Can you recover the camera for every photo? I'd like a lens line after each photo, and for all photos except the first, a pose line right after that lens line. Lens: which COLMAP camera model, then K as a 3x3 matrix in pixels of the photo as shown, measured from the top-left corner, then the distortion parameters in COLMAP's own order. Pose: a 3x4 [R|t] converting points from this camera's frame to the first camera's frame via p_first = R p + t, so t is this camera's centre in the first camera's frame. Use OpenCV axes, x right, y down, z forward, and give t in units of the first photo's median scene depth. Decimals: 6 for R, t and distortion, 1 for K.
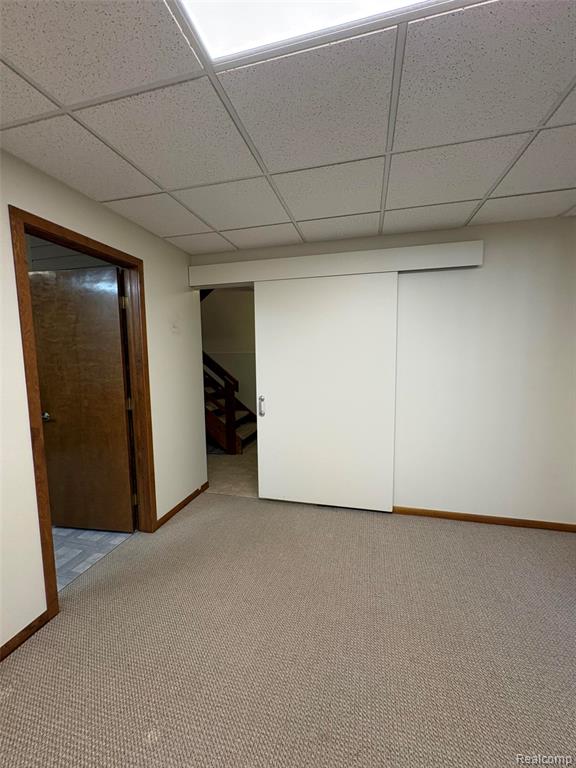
lens RADIAL K [[305.6, 0, 288.0], [0, 305.6, 384.0], [0, 0, 1]] dist [0.002120, 0.000367]
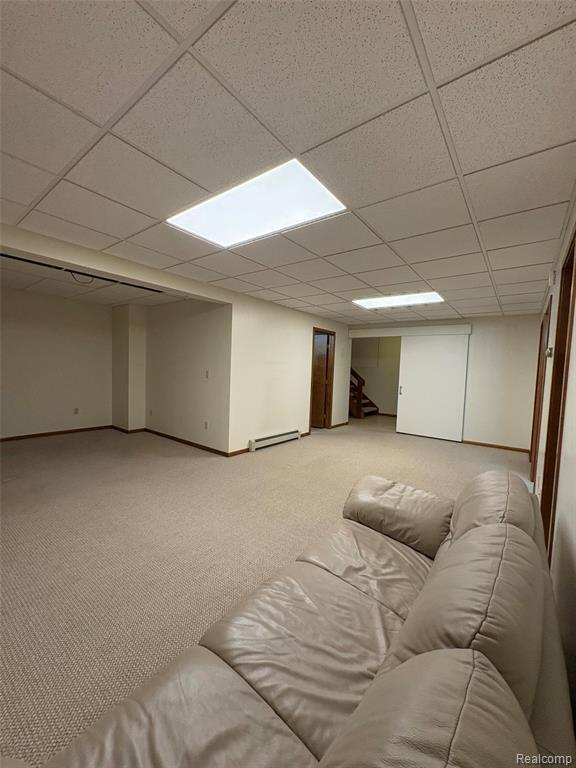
lens RADIAL K [[305.6, 0, 288.0], [0, 305.6, 384.0], [0, 0, 1]] dist [0.002120, 0.000367]
pose [[0.918978, 0.063090, -0.389230, 0.245200], [-0.083507, 0.995866, -0.035743, 0.209647], [0.385366, 0.065350, 0.920447, -1.661799]]
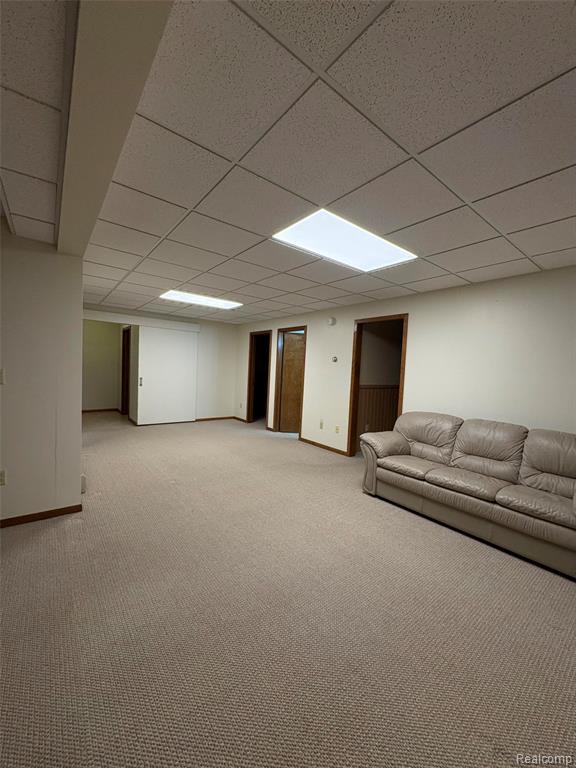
lens RADIAL K [[307.8, 0, 288.0], [0, 307.8, 368.8], [0, 0, 1]] dist [0.000943, 0.000091]
pose [[0.606931, 0.036950, 0.793895, -1.238830], [0.031471, 0.997018, -0.070463, 0.201546], [-0.794131, 0.067751, 0.603958, -1.383687]]
